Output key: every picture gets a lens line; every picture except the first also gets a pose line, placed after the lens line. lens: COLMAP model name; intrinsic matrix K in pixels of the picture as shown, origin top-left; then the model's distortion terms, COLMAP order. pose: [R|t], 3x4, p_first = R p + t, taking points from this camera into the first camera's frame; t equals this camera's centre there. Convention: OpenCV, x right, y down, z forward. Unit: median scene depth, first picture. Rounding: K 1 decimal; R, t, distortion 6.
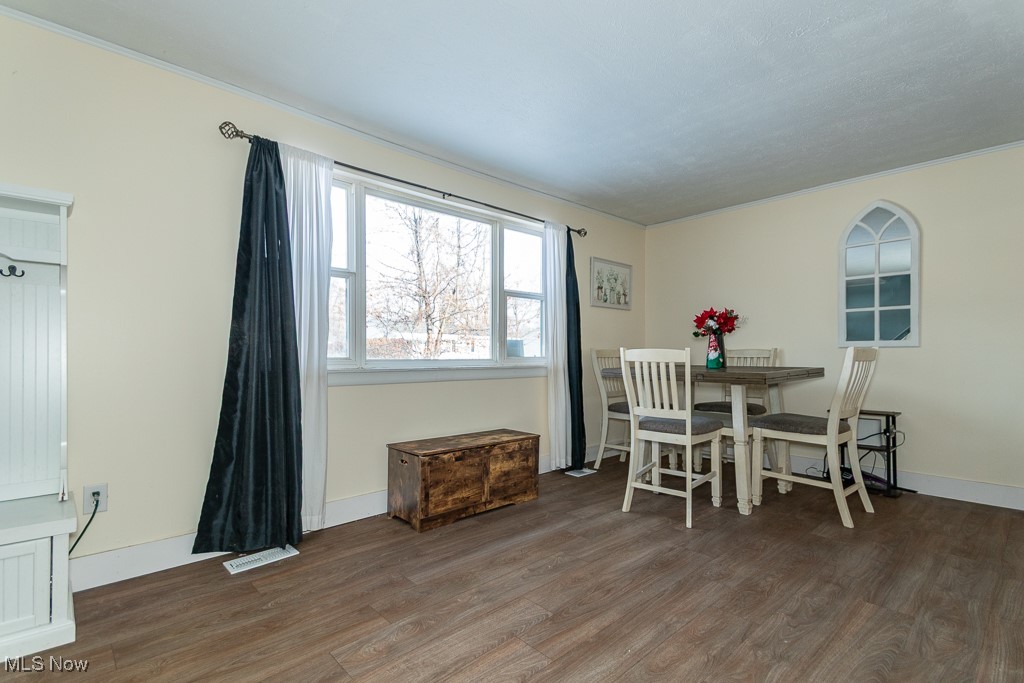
lens RADIAL K [[477.6, 0, 509.6], [0, 477.6, 362.8], [0, 0, 1]] dist [0.082515, -0.038113]
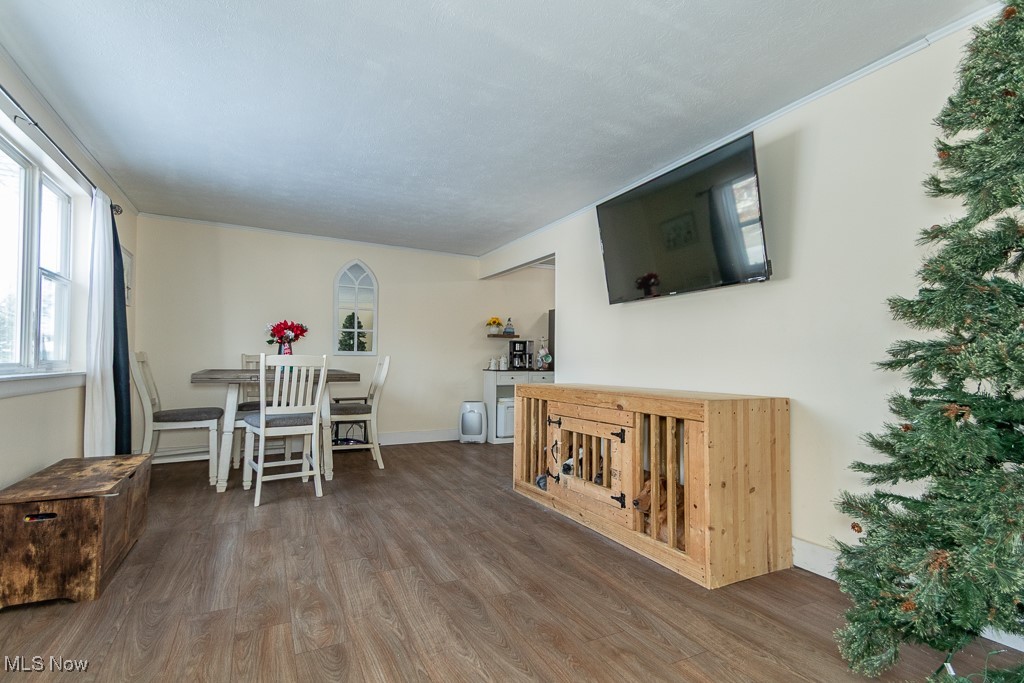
lens RADIAL K [[477.6, 0, 509.6], [0, 477.6, 362.8], [0, 0, 1]] dist [0.082515, -0.038113]
pose [[0.282647, -0.002482, 0.959221, -0.796779], [0.010645, 0.999943, -0.000550, -0.004280], [-0.959165, 0.010367, 0.282657, 0.186703]]
